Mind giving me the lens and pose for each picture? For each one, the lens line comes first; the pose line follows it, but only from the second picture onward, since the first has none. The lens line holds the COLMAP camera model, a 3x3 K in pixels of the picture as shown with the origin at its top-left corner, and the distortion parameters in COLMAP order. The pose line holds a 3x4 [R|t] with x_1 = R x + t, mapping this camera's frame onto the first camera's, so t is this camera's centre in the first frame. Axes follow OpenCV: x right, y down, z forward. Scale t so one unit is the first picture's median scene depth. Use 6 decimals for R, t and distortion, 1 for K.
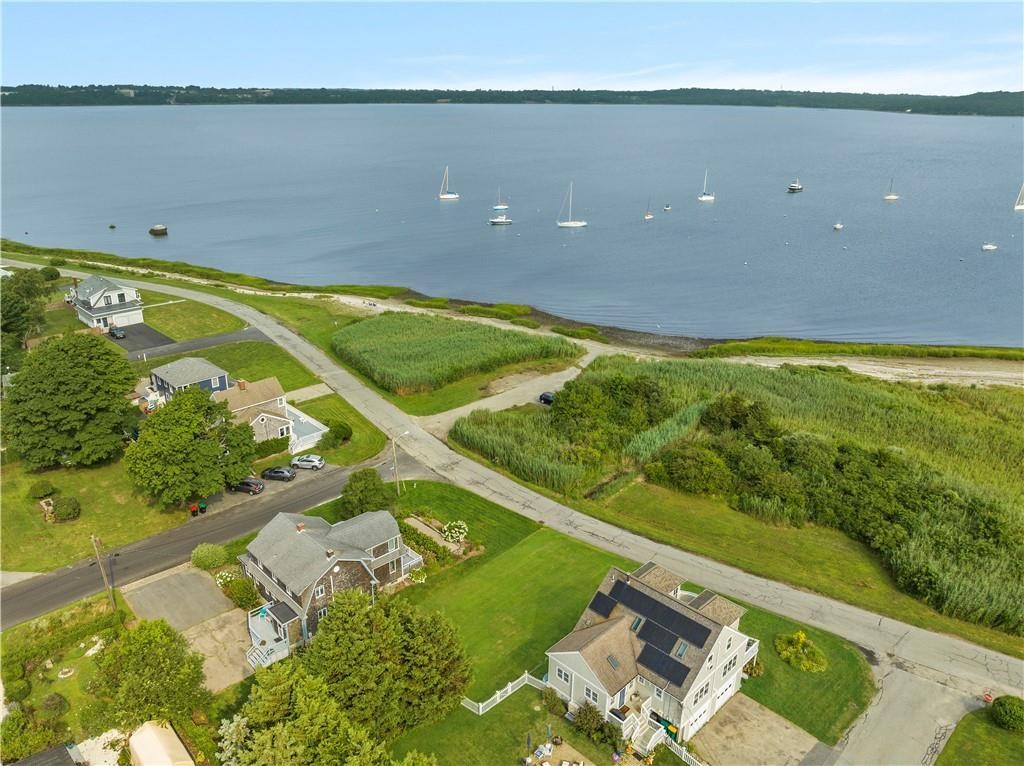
lens RADIAL K [[781.9, 0, 512.0], [0, 781.9, 383.0], [0, 0, 1]] dist [-0.038803, 0.002159]
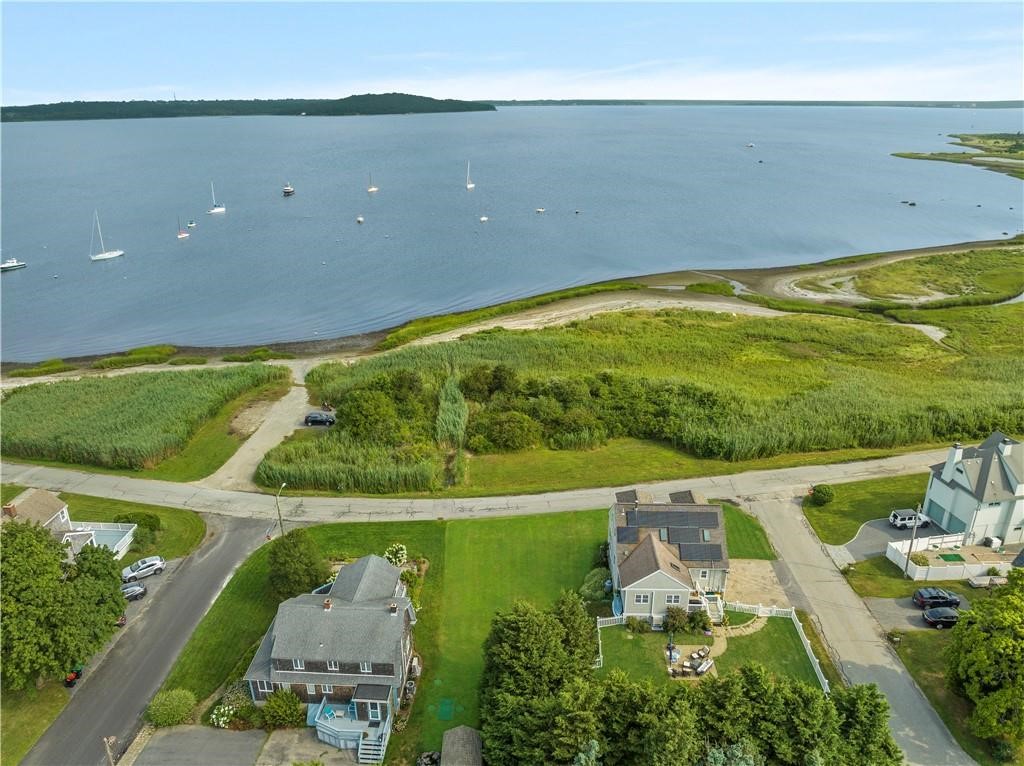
lens RADIAL K [[781.9, 0, 512.0], [0, 781.9, 383.0], [0, 0, 1]] dist [-0.038803, 0.002159]
pose [[0.706728, -0.255821, 0.659614, -0.455855], [0.262554, 0.960594, 0.091244, -0.052864], [-0.656963, 0.108700, 0.746045, 0.138389]]
